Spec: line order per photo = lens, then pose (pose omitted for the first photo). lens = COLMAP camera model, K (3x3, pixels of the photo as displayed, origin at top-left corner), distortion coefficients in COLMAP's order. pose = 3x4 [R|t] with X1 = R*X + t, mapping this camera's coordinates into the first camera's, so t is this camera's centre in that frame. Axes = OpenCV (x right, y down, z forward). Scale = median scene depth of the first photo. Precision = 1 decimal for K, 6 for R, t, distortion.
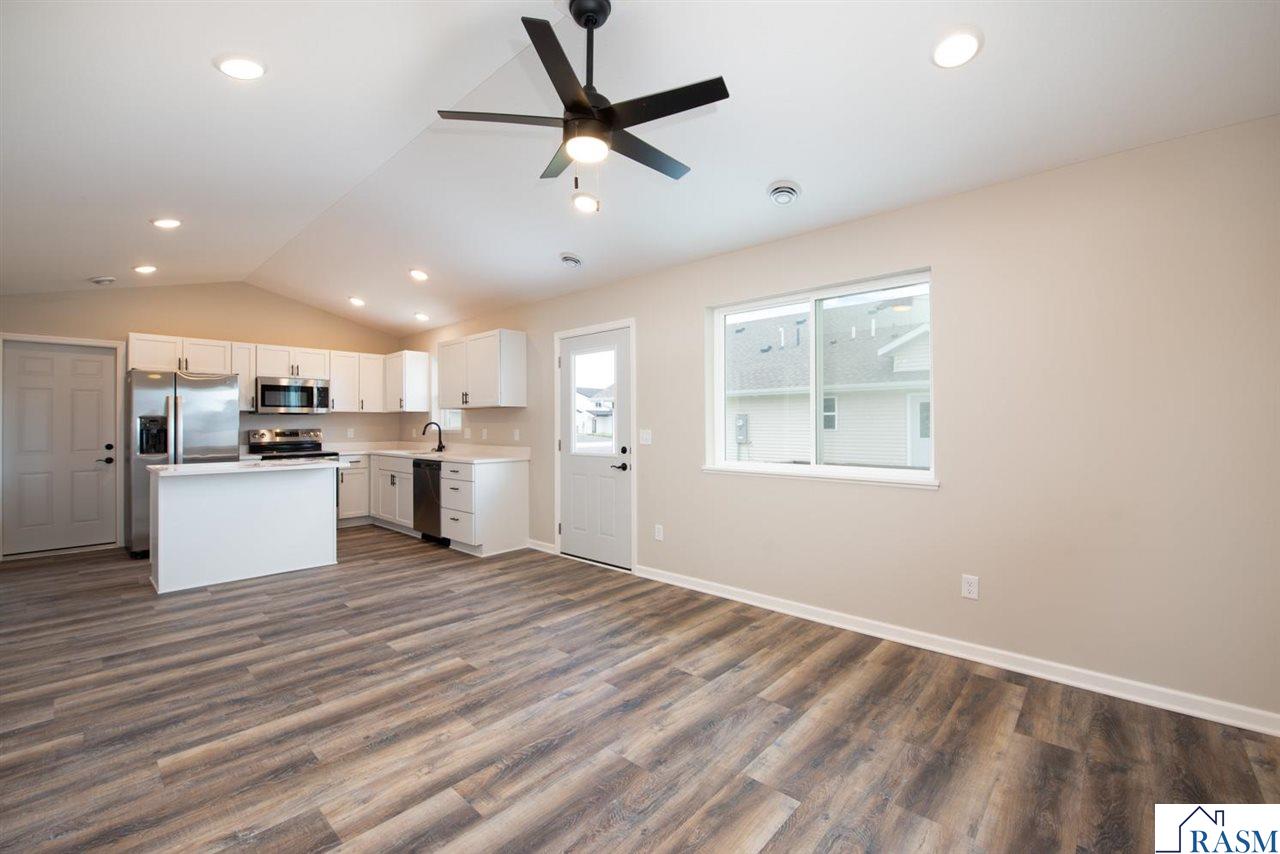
lens RADIAL K [[533.5, 0, 604.2], [0, 533.5, 425.3], [0, 0, 1]] dist [-0.025290, -0.000696]
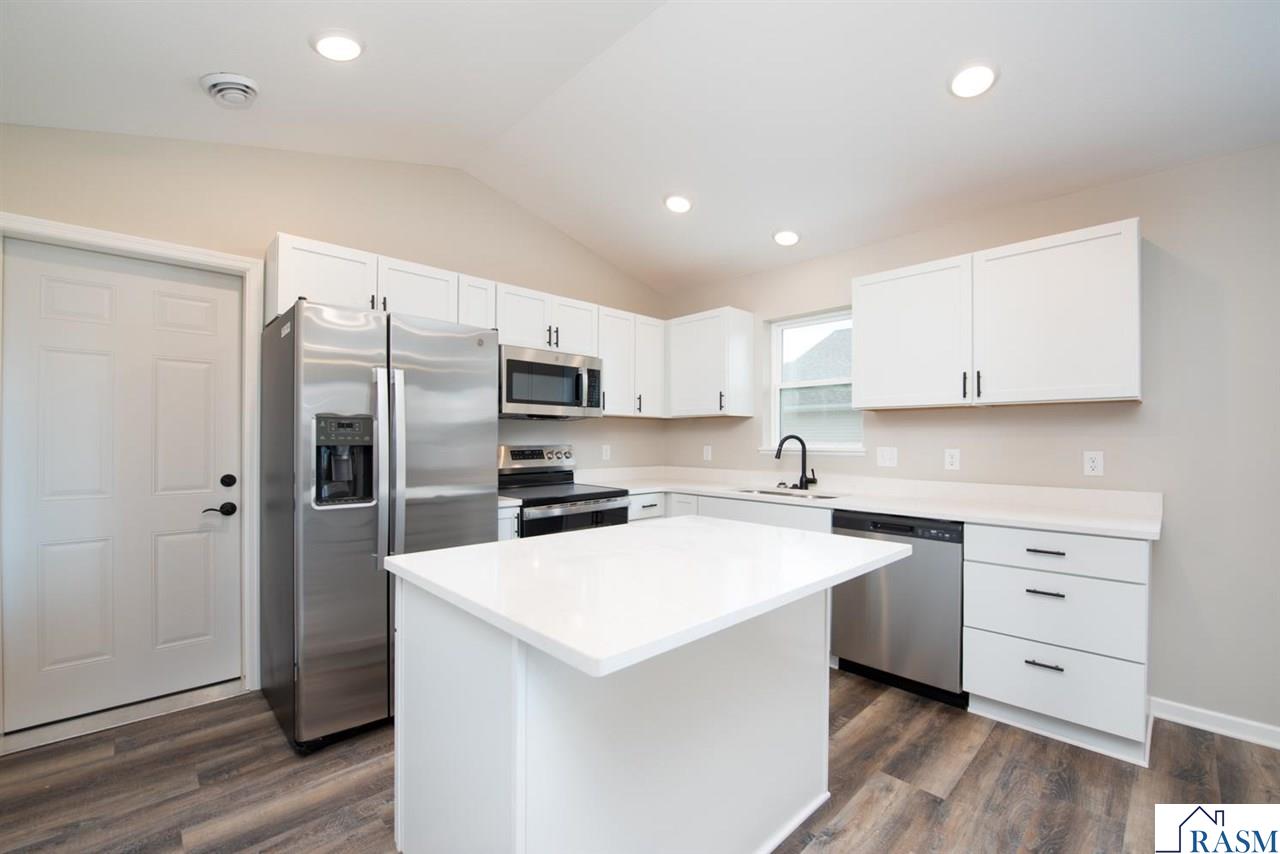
lens RADIAL K [[533.5, 0, 606.6], [0, 533.5, 444.1], [0, 0, 1]] dist [-0.025290, -0.000696]
pose [[0.999236, 0.009368, -0.037932, -0.503563], [-0.009168, 0.999943, 0.005436, 0.001825], [0.037981, -0.005084, 0.999266, 0.457414]]
